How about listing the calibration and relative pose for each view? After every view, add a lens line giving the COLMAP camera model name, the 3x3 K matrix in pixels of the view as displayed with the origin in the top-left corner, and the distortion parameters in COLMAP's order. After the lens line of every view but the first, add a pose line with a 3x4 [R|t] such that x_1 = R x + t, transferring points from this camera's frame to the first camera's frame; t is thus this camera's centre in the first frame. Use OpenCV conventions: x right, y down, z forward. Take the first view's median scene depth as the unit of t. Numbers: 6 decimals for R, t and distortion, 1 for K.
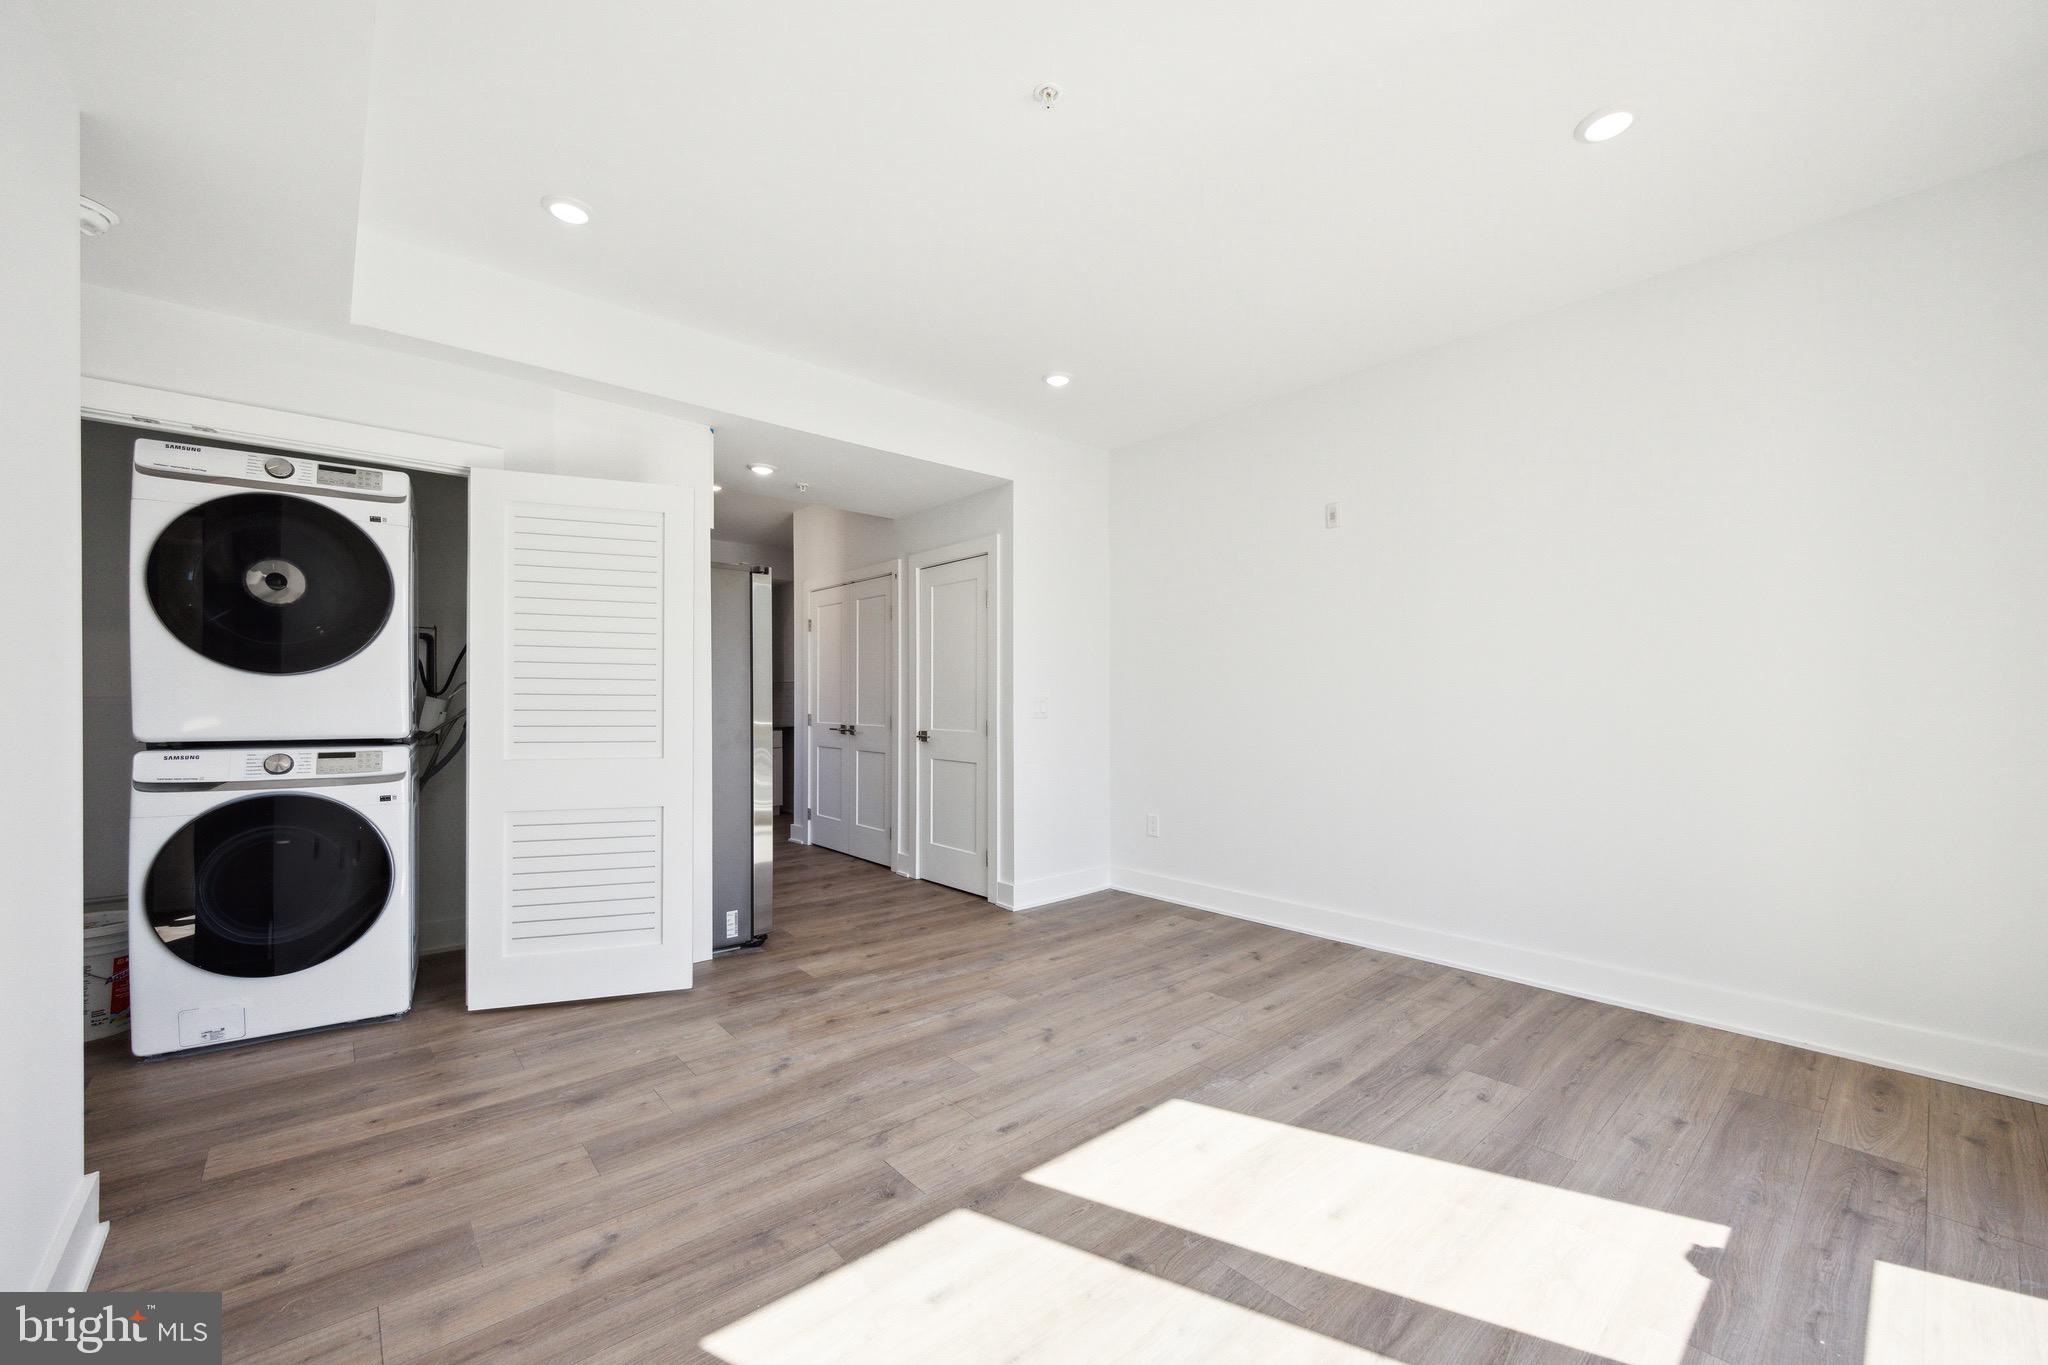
lens RADIAL K [[798.7, 0, 1014.6], [0, 798.7, 689.0], [0, 0, 1]] dist [0.000544, -0.000006]
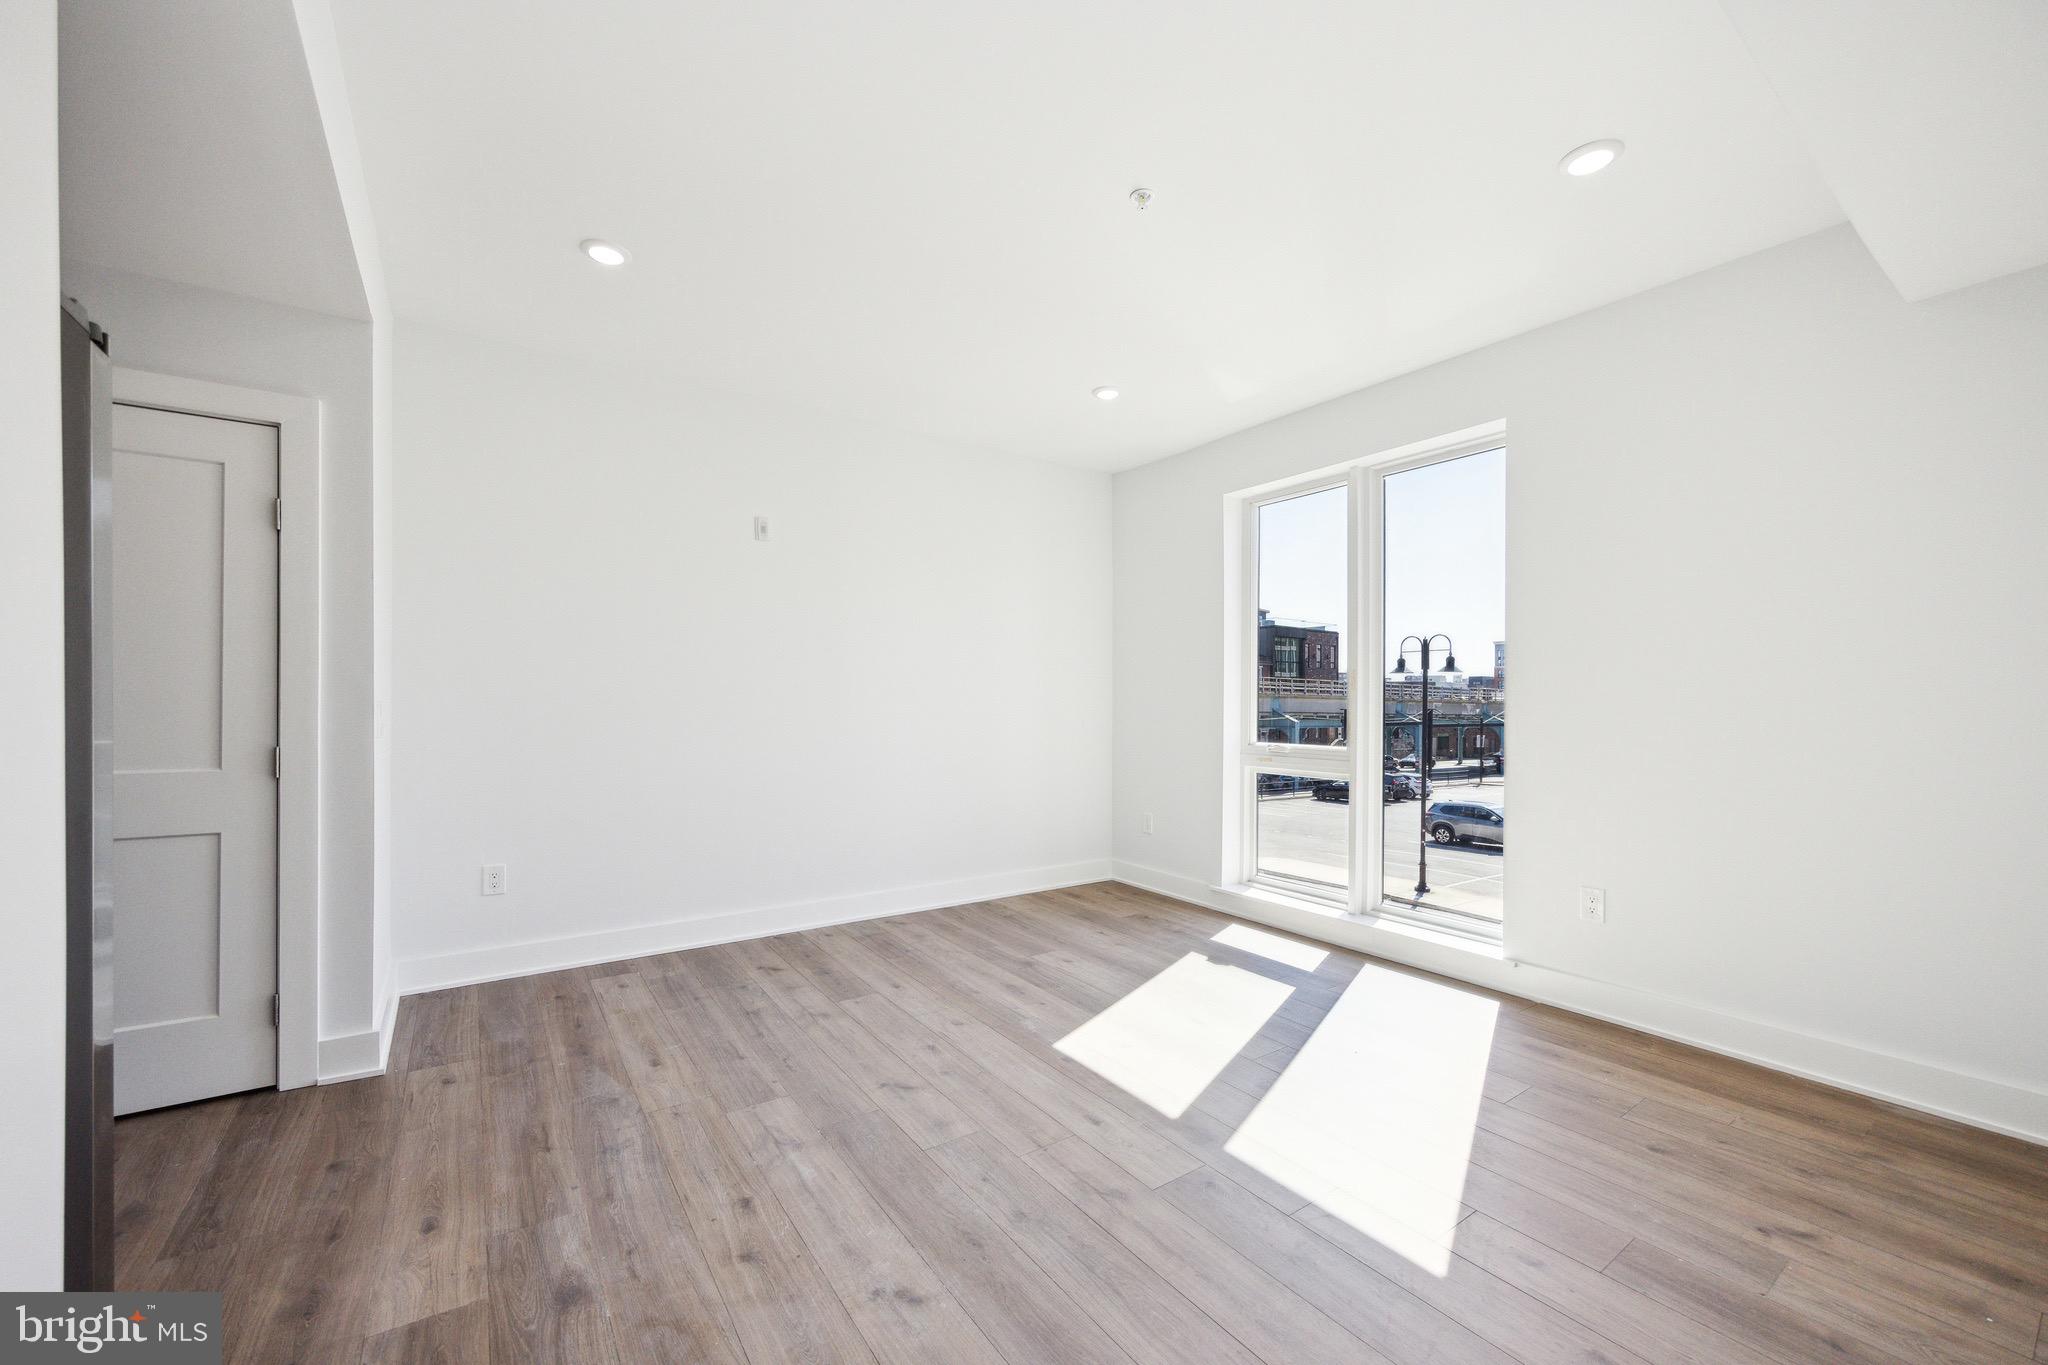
lens RADIAL K [[798.7, 0, 1014.6], [0, 798.7, 689.0], [0, 0, 1]] dist [0.000544, -0.000006]
pose [[0.112478, 0.017470, 0.993501, -0.907695], [-0.023226, 0.999618, -0.014948, -0.004071], [-0.993383, -0.021393, 0.112841, 0.834574]]
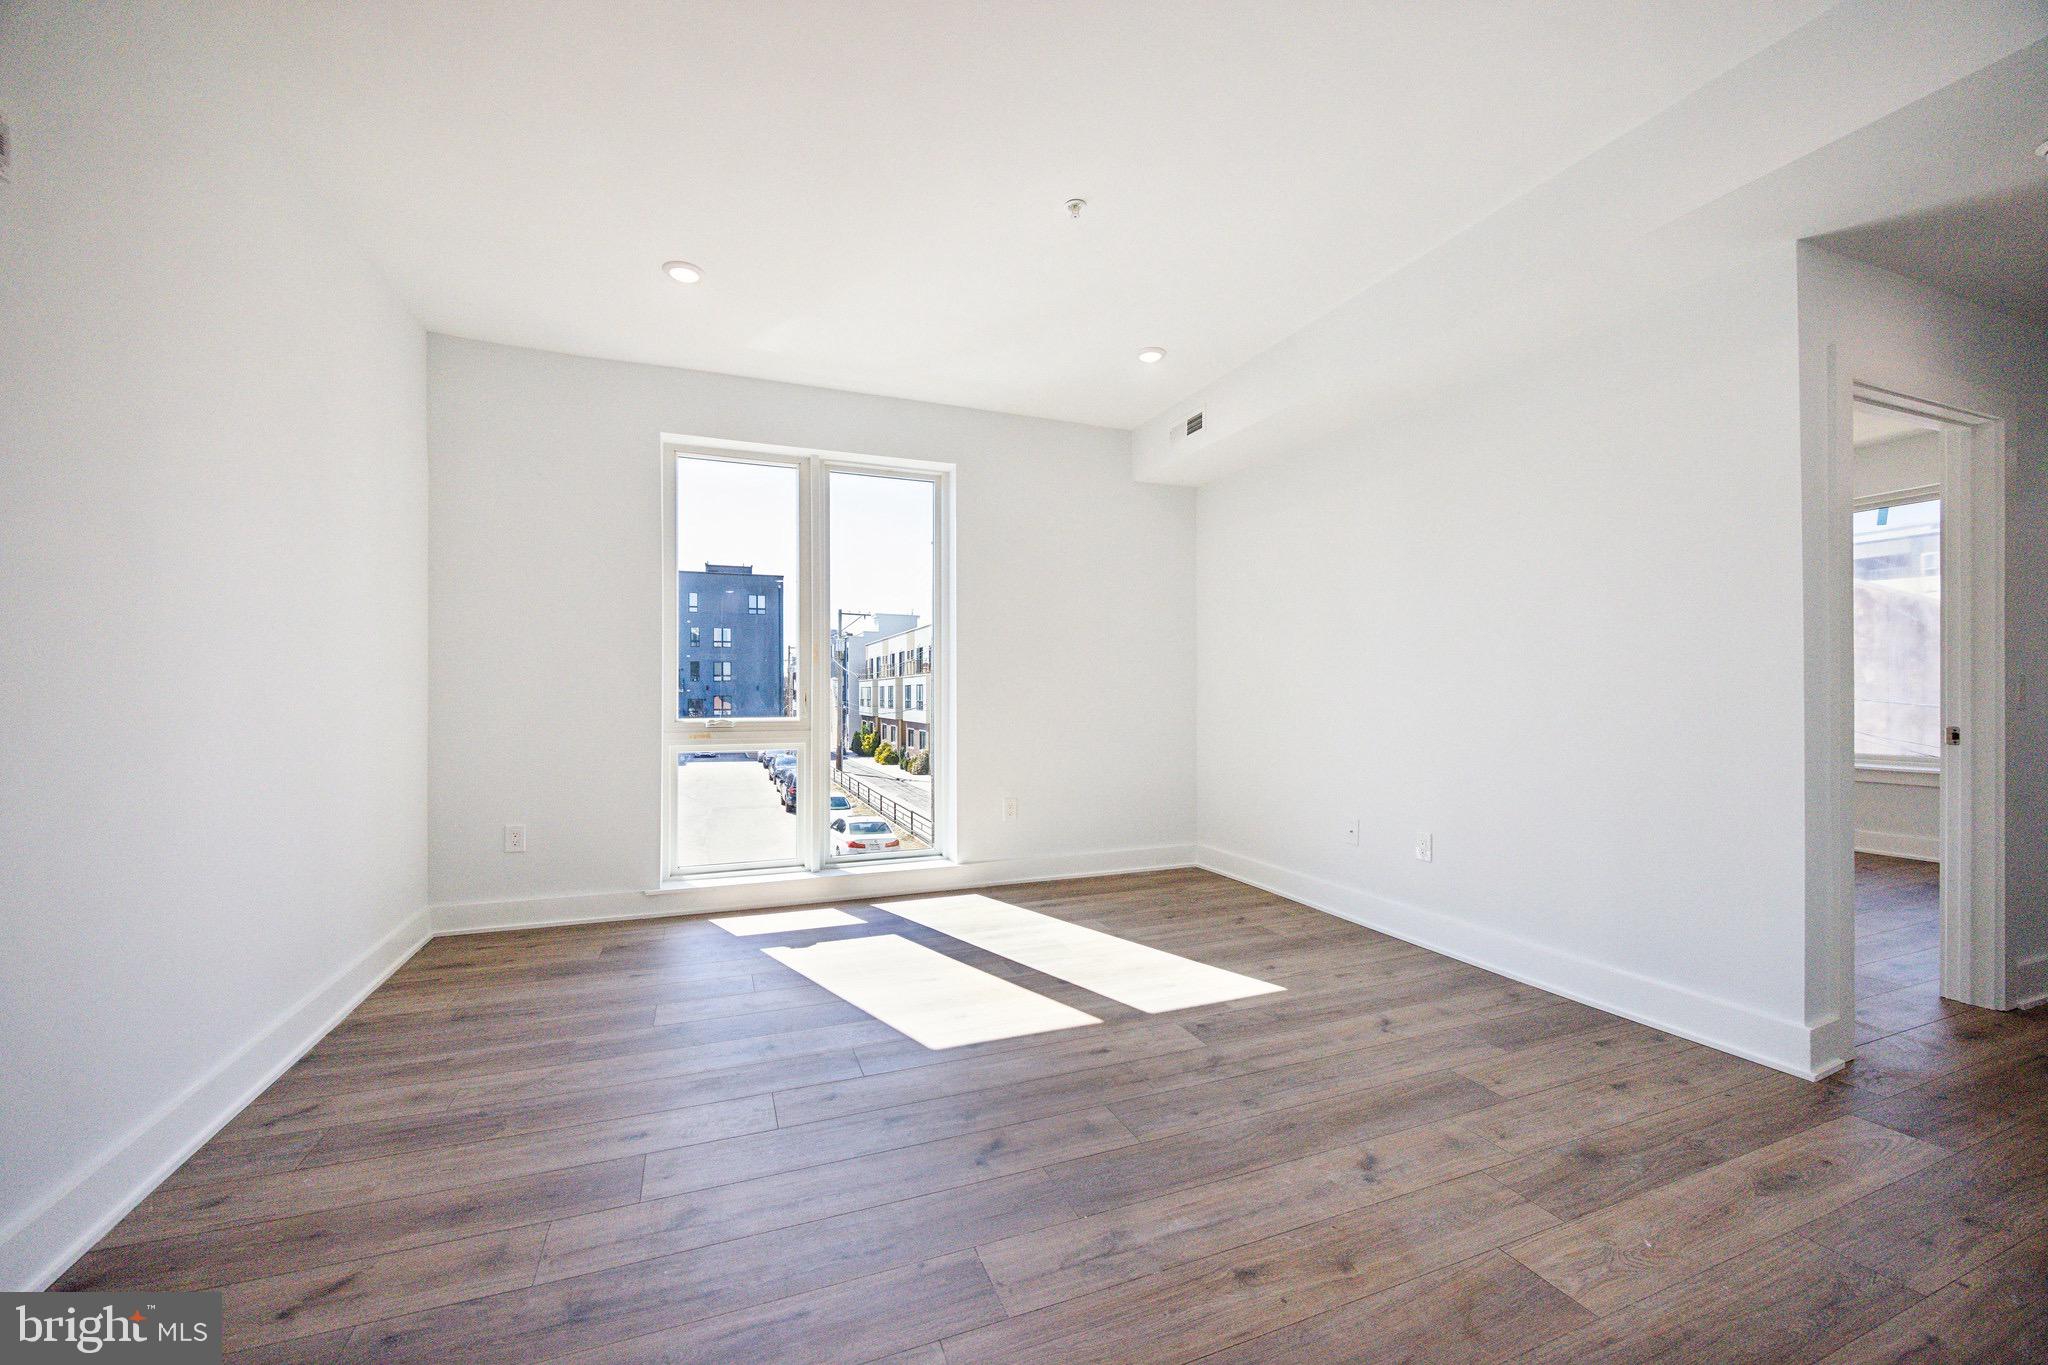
lens RADIAL K [[798.7, 0, 1014.6], [0, 798.7, 689.0], [0, 0, 1]] dist [0.000544, -0.000006]
pose [[-0.946524, 0.000946, 0.322631, -0.217848], [-0.007330, 0.999675, -0.024435, 0.053529], [-0.322550, -0.025493, -0.946209, 1.779030]]
